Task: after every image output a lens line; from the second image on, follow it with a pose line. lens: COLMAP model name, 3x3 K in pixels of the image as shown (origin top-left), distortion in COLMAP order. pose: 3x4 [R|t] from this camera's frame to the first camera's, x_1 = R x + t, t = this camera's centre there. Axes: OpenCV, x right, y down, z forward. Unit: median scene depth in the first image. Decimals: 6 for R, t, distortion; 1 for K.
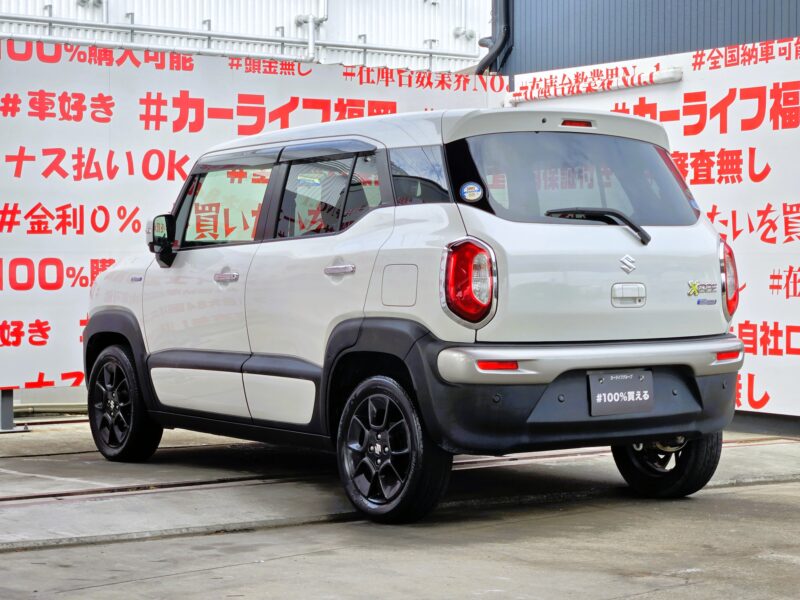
lens RADIAL K [[1955.6, 0, 403.8], [0, 1955.6, 302.8], [0, 0, 1]] dist [0.031456, 0.000000]
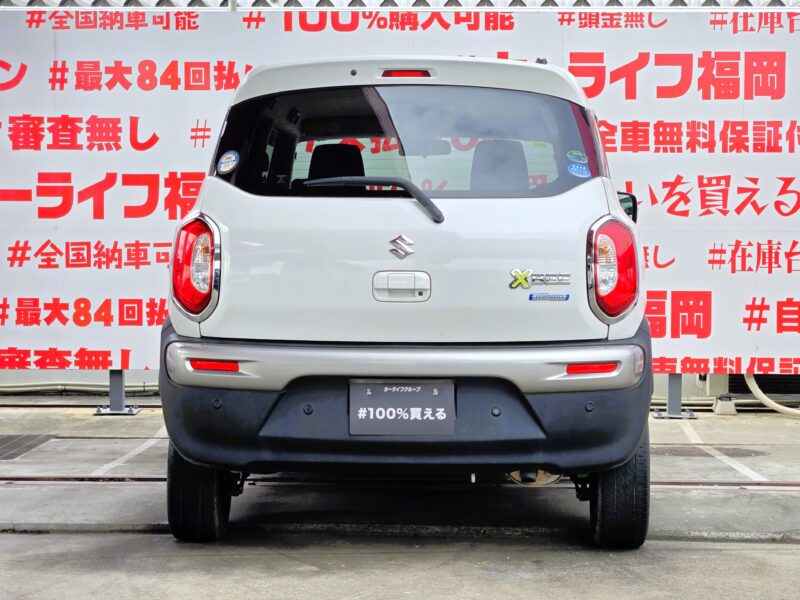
lens RADIAL K [[1955.6, 0, 485.5], [0, 1955.6, 311.4], [0, 0, 1]] dist [0.031456, 0.000000]
pose [[0.784560, 0.029574, -0.619347, 0.619254], [-0.018943, 0.999539, 0.023731, -0.013022], [0.619764, -0.006886, 0.784758, 0.386830]]
